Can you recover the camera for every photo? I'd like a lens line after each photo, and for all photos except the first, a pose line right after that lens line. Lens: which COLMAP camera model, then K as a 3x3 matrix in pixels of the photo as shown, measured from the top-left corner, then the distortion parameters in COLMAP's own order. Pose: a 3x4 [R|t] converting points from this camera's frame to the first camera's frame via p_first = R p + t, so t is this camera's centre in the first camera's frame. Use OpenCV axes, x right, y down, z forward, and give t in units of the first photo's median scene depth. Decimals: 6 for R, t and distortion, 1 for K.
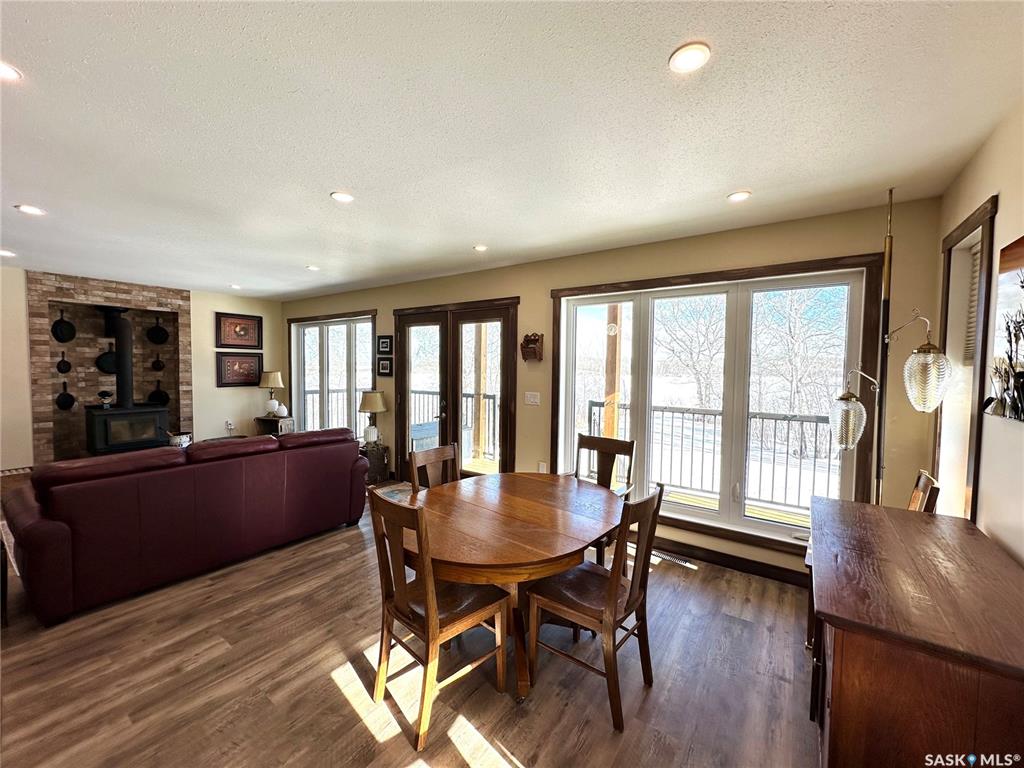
lens RADIAL K [[411.1, 0, 512.0], [0, 411.1, 383.1], [0, 0, 1]] dist [-0.003798, 0.000847]
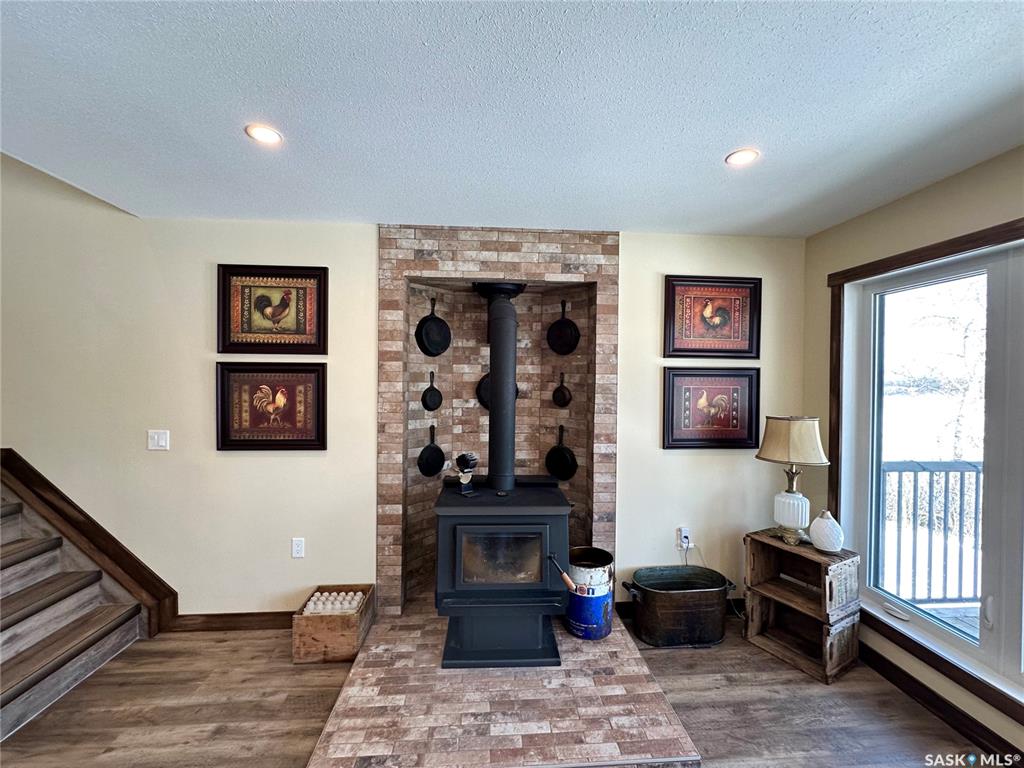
lens RADIAL K [[411.1, 0, 503.0], [0, 411.1, 386.5], [0, 0, 1]] dist [-0.003798, 0.000847]
pose [[0.629800, 0.004549, -0.776744, -0.595292], [-0.035477, 0.999108, -0.022914, -0.047933], [0.775946, 0.041987, 0.629400, 0.722596]]
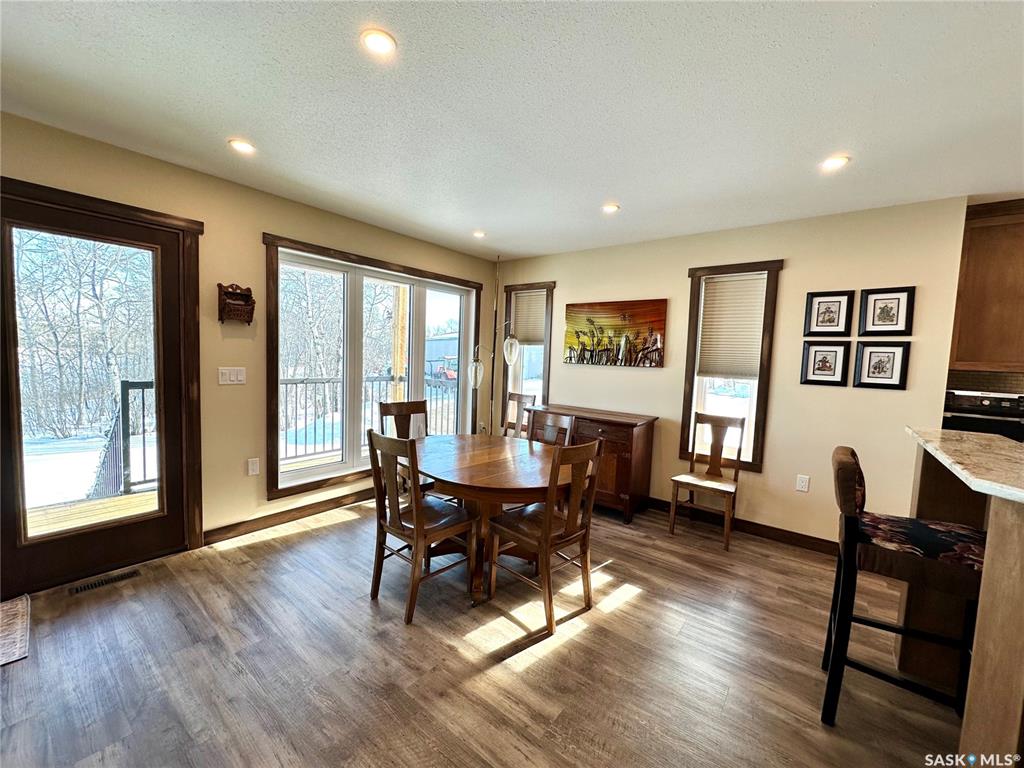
lens RADIAL K [[411.1, 0, 506.6], [0, 411.1, 383.4], [0, 0, 1]] dist [-0.003798, 0.000847]
pose [[0.047289, -0.080973, 0.995594, -0.519927], [0.004053, 0.996716, 0.080871, -0.004010], [-0.998873, 0.000210, 0.047462, 0.392946]]
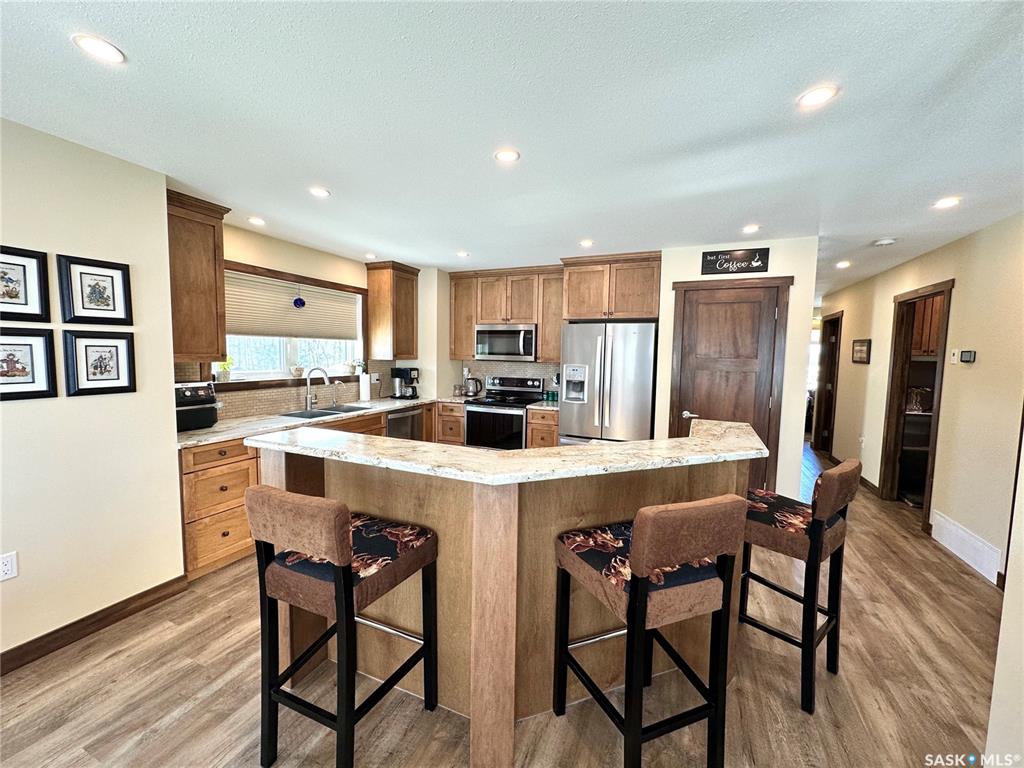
lens RADIAL K [[411.1, 0, 509.8], [0, 411.1, 383.8], [0, 0, 1]] dist [-0.003798, 0.000847]
pose [[-0.978244, -0.011291, -0.207151, -0.254394], [-0.035816, 0.992716, 0.115029, -0.024168], [0.204344, 0.119946, -0.971523, 0.406781]]
